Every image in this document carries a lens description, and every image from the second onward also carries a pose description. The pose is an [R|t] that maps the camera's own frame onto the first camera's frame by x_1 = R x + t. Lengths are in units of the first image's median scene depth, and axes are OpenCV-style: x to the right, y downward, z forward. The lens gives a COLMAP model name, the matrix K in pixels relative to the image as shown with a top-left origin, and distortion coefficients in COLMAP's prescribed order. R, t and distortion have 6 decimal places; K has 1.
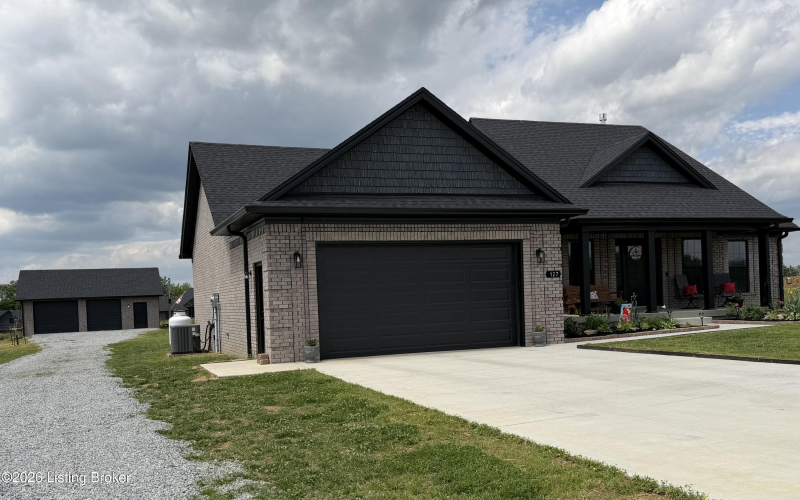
lens RADIAL K [[764.1, 0, 399.7], [0, 764.1, 311.5], [0, 0, 1]] dist [0.093634, -0.151173]
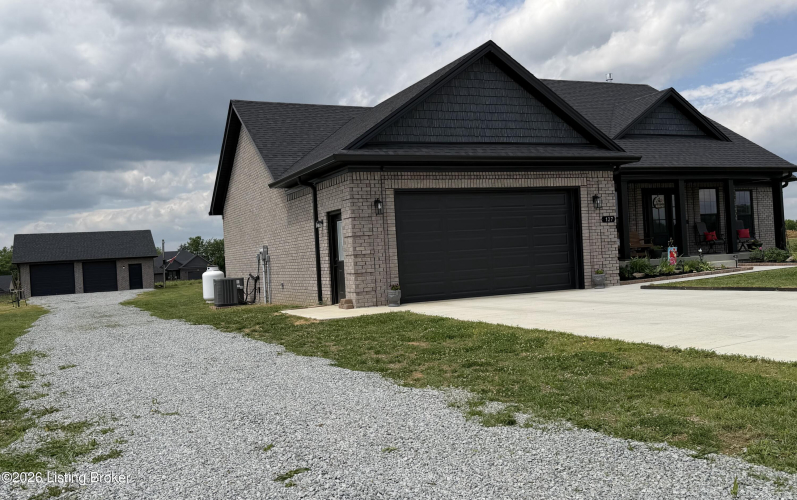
lens RADIAL K [[714.8, 0, 398.5], [0, 714.8, 250.0], [0, 0, 1]] dist [0.171341, -0.371400]
pose [[0.998267, -0.016413, 0.056516, -0.128882], [0.018101, 0.999401, -0.029490, 0.015546], [-0.055998, 0.030462, 0.997966, 0.032697]]
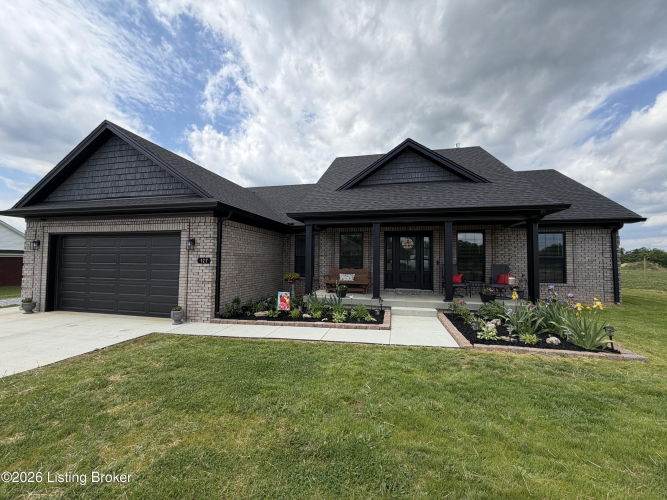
lens RADIAL K [[268.7, 0, 325.9], [0, 268.7, 250.0], [0, 0, 1]] dist [0.000573, 0.000220]
pose [[0.822017, 0.024550, -0.568933, 0.525029], [-0.050837, 0.998245, -0.030375, -0.056203], [0.567189, 0.053892, 0.821823, 0.707263]]
